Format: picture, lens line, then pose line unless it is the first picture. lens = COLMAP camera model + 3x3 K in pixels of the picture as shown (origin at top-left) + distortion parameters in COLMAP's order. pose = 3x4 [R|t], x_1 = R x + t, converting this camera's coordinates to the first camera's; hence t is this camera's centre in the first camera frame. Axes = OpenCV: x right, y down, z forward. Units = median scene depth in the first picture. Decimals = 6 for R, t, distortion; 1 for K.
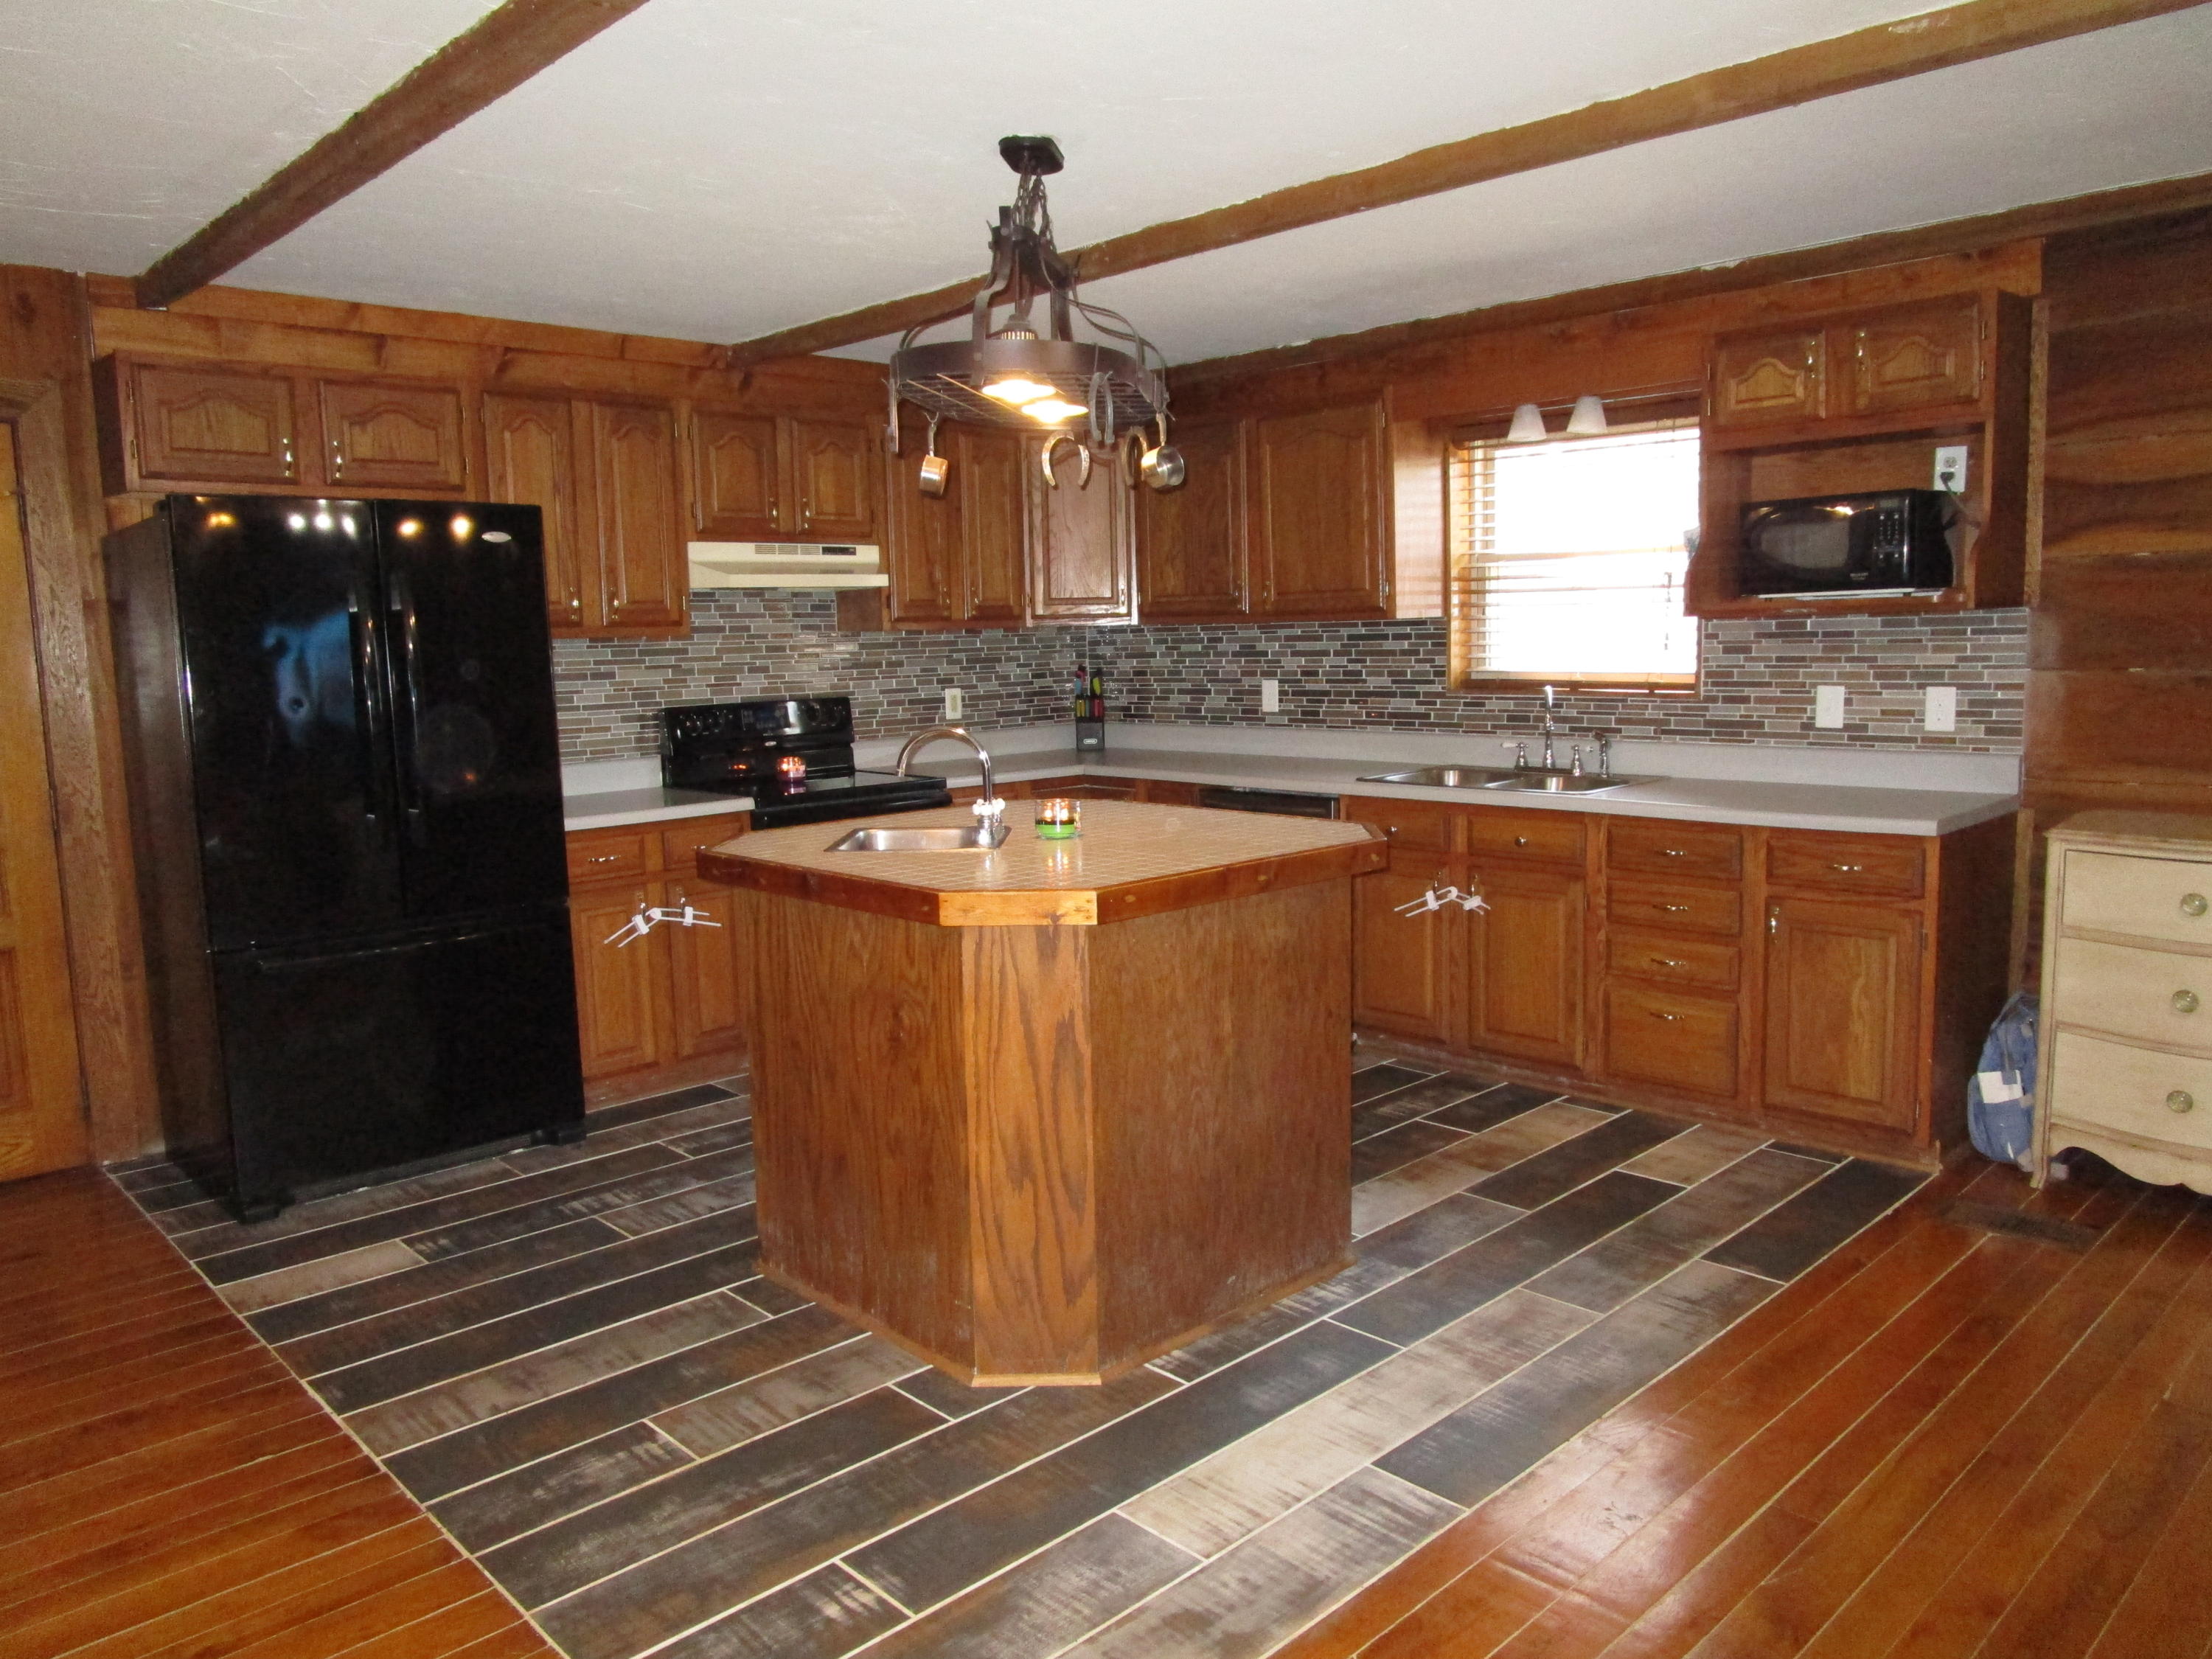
lens RADIAL K [[1578.9, 0, 1101.6], [0, 1578.9, 824.1], [0, 0, 1]] dist [-0.038150, 0.020942]
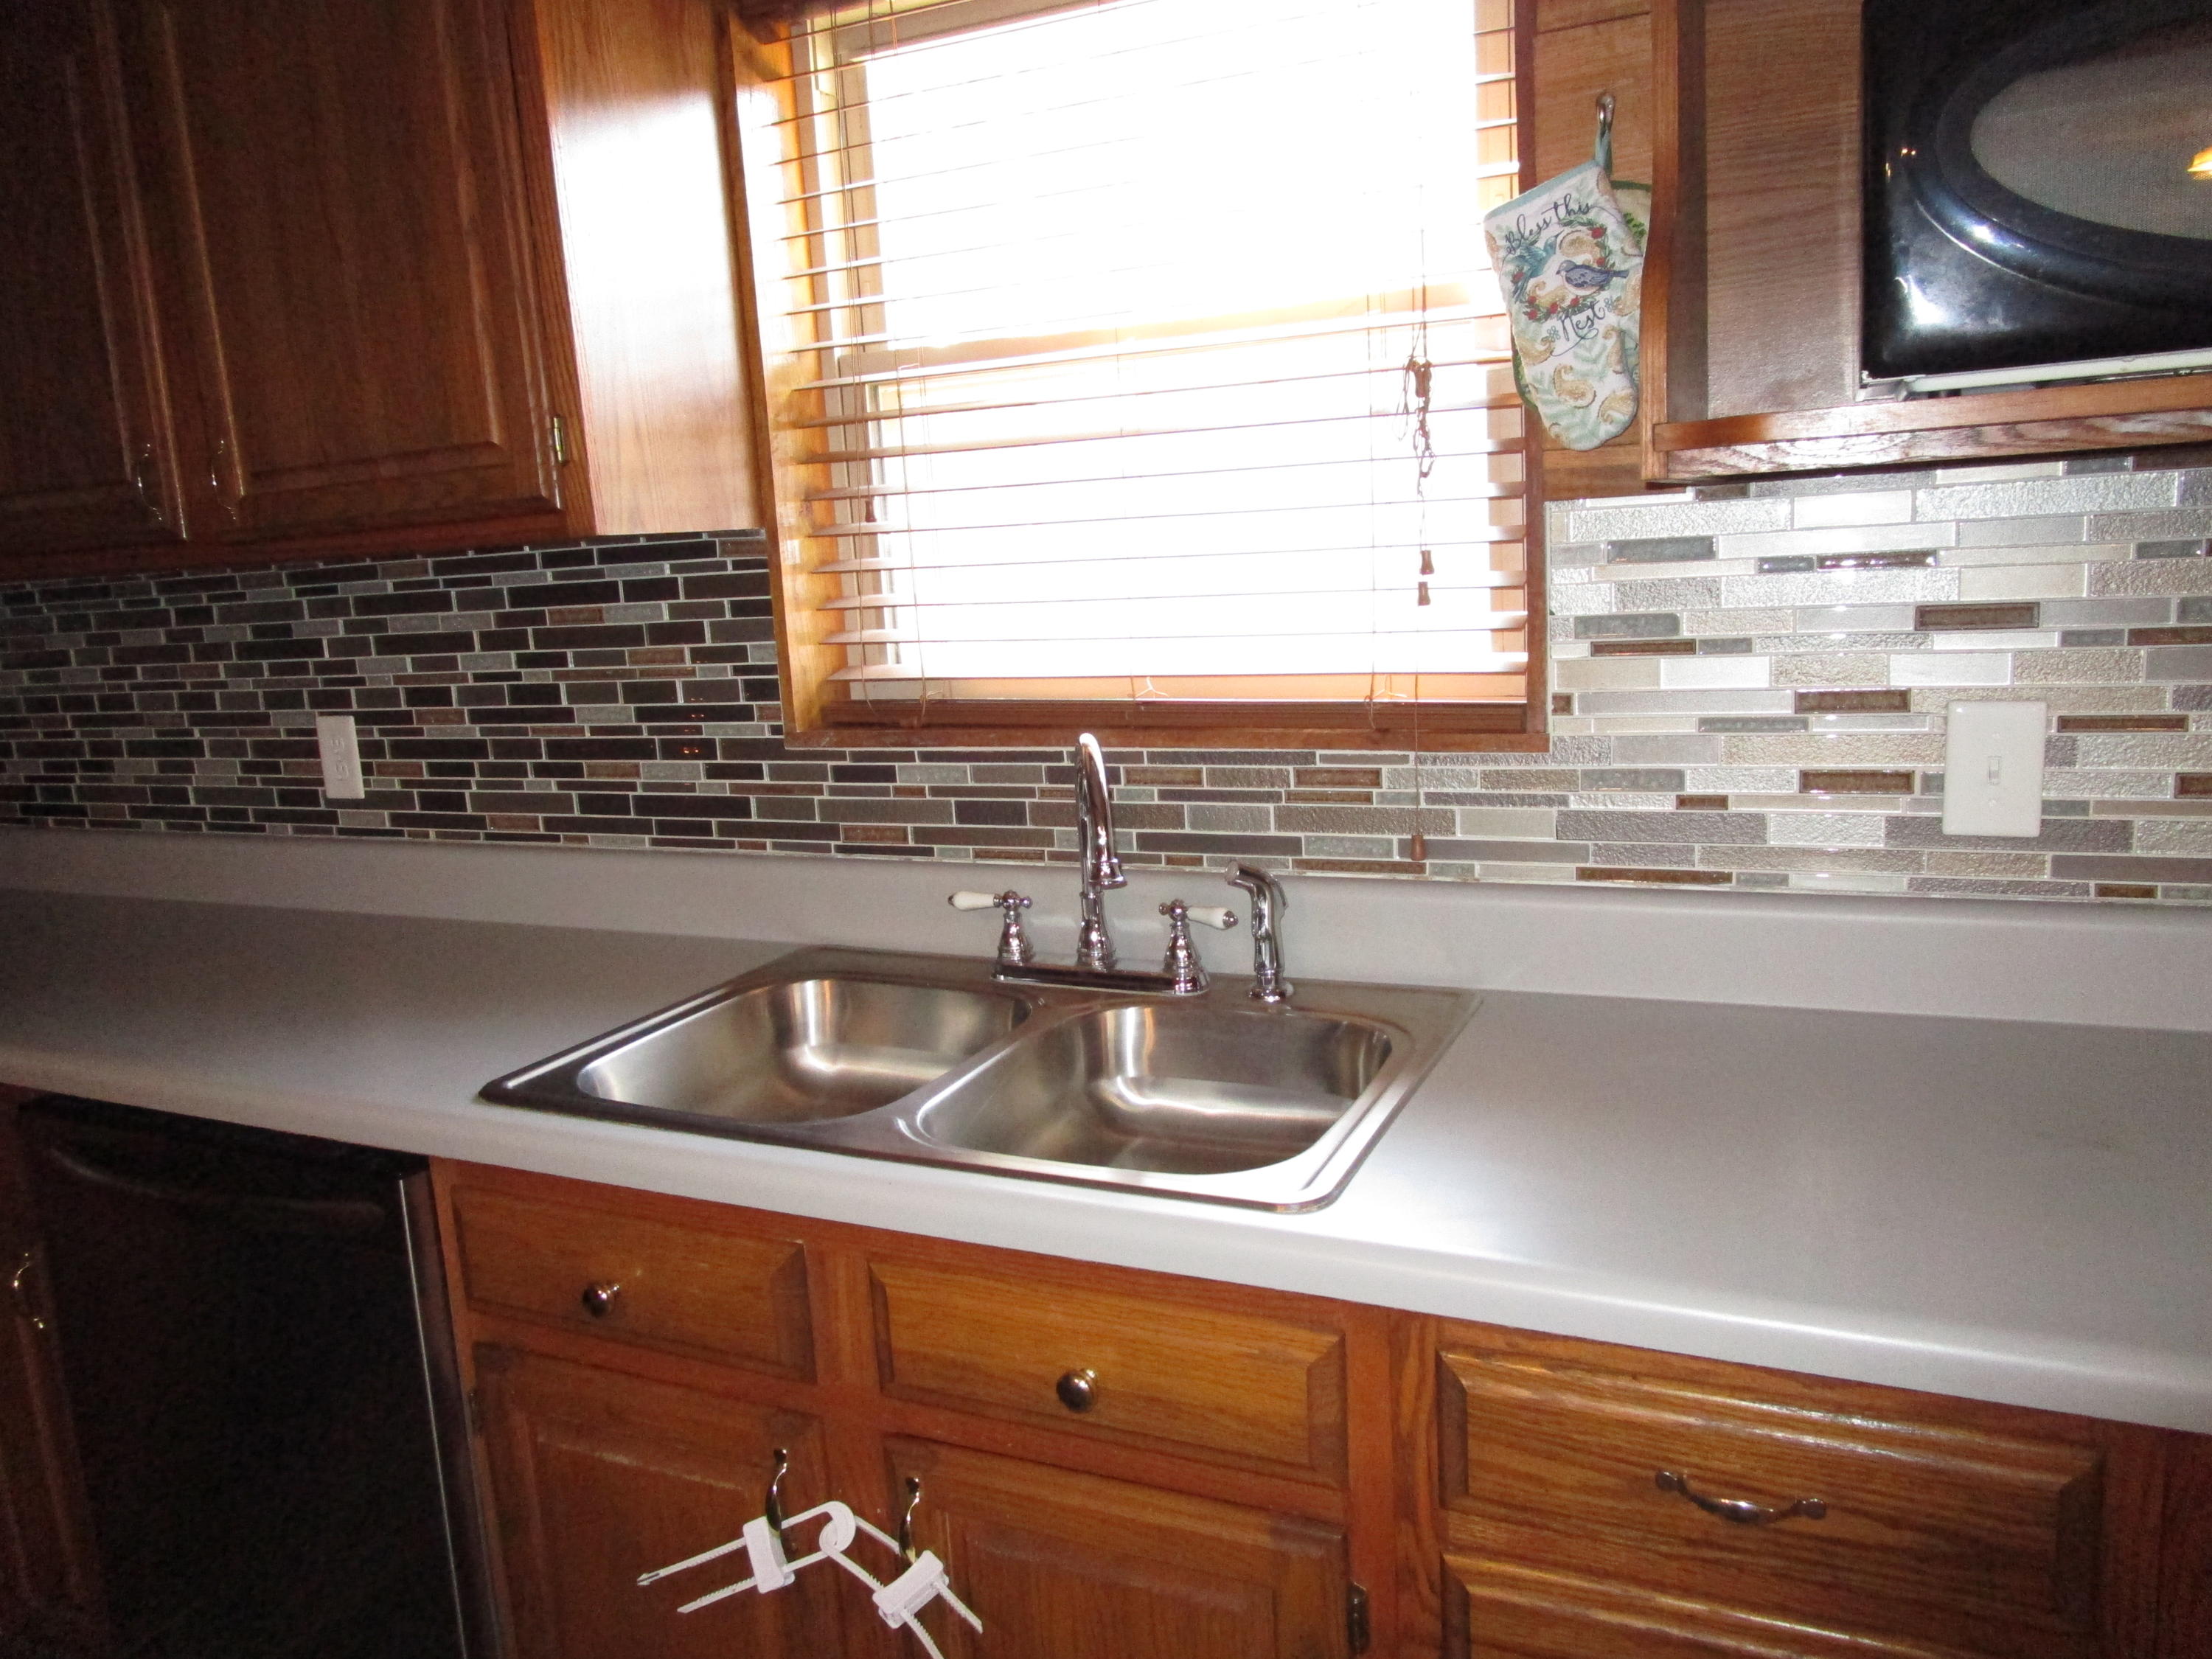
lens RADIAL K [[1578.9, 0, 1134.6], [0, 1578.9, 786.7], [0, 0, 1]] dist [-0.038150, 0.020942]
pose [[0.923685, -0.084294, 0.373766, 0.170191], [0.079594, 0.996433, 0.028019, -0.083201], [-0.374795, 0.003869, 0.927100, 0.690357]]
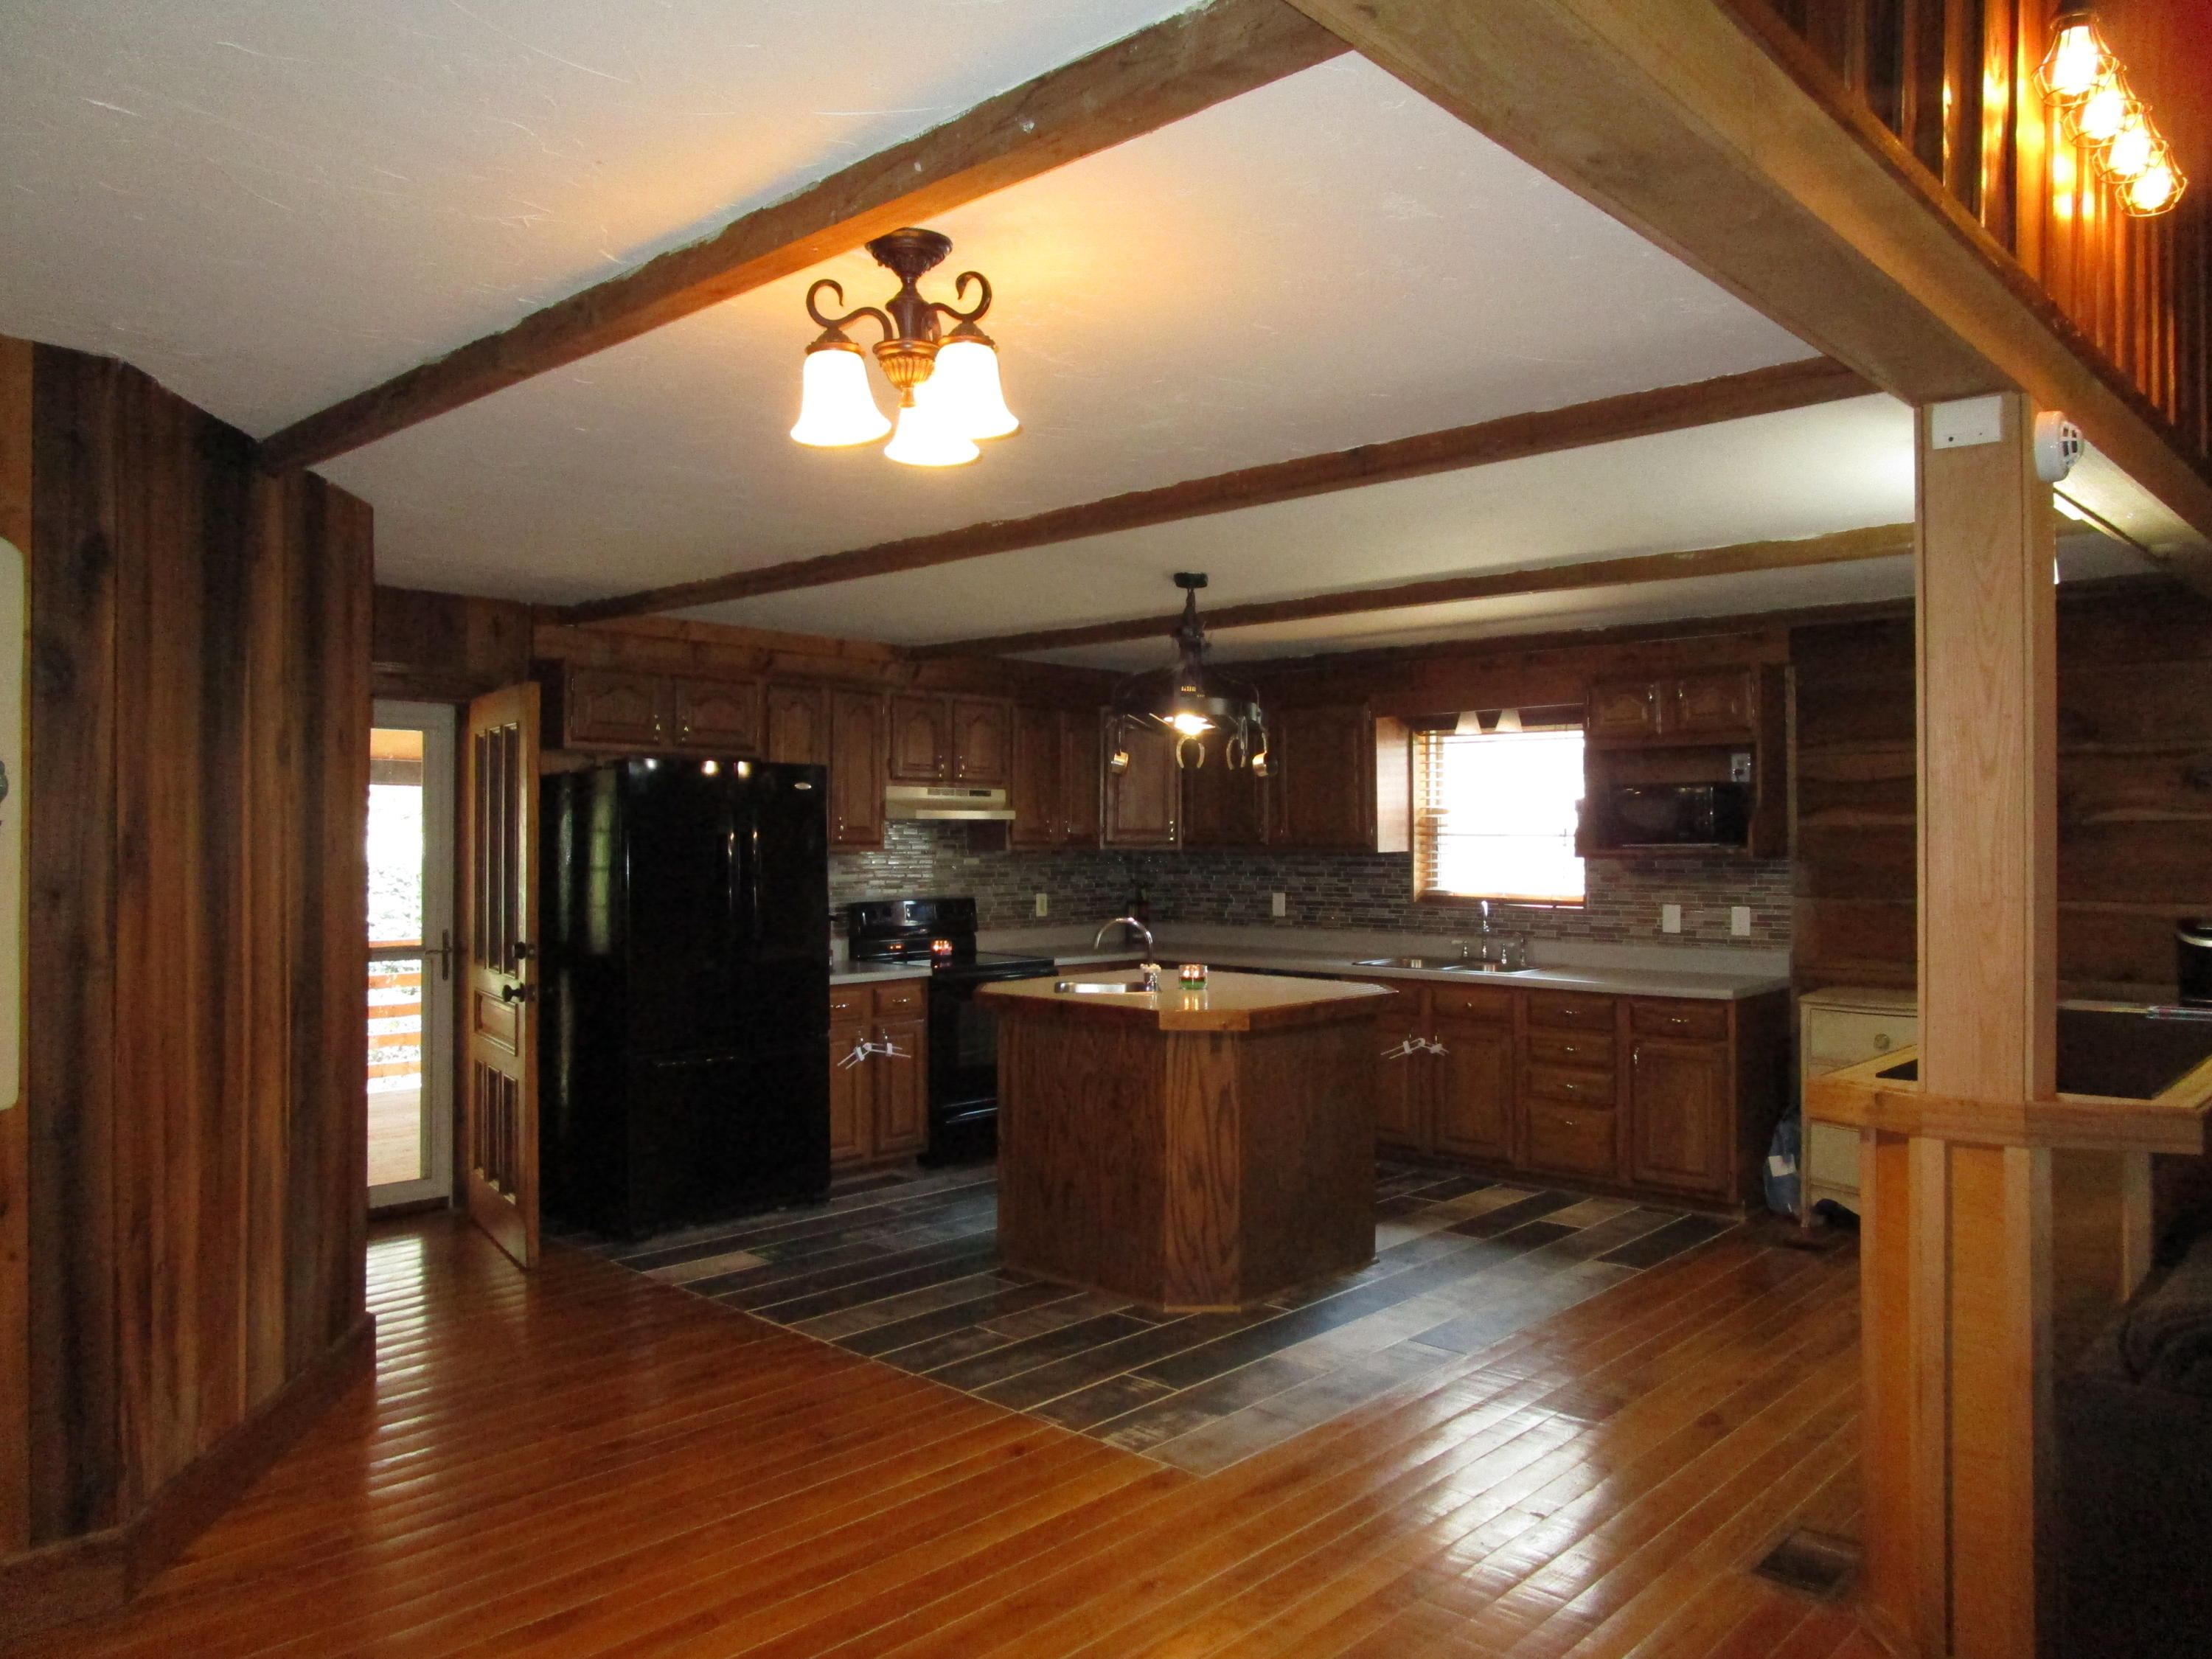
lens RADIAL K [[1578.9, 0, 1108.1], [0, 1578.9, 827.0], [0, 0, 1]] dist [-0.038150, 0.020942]
pose [[0.997684, 0.026291, 0.062733, -0.152925], [-0.017883, 0.991220, -0.131008, 0.040216], [-0.065627, 0.129583, 0.989394, -0.417516]]
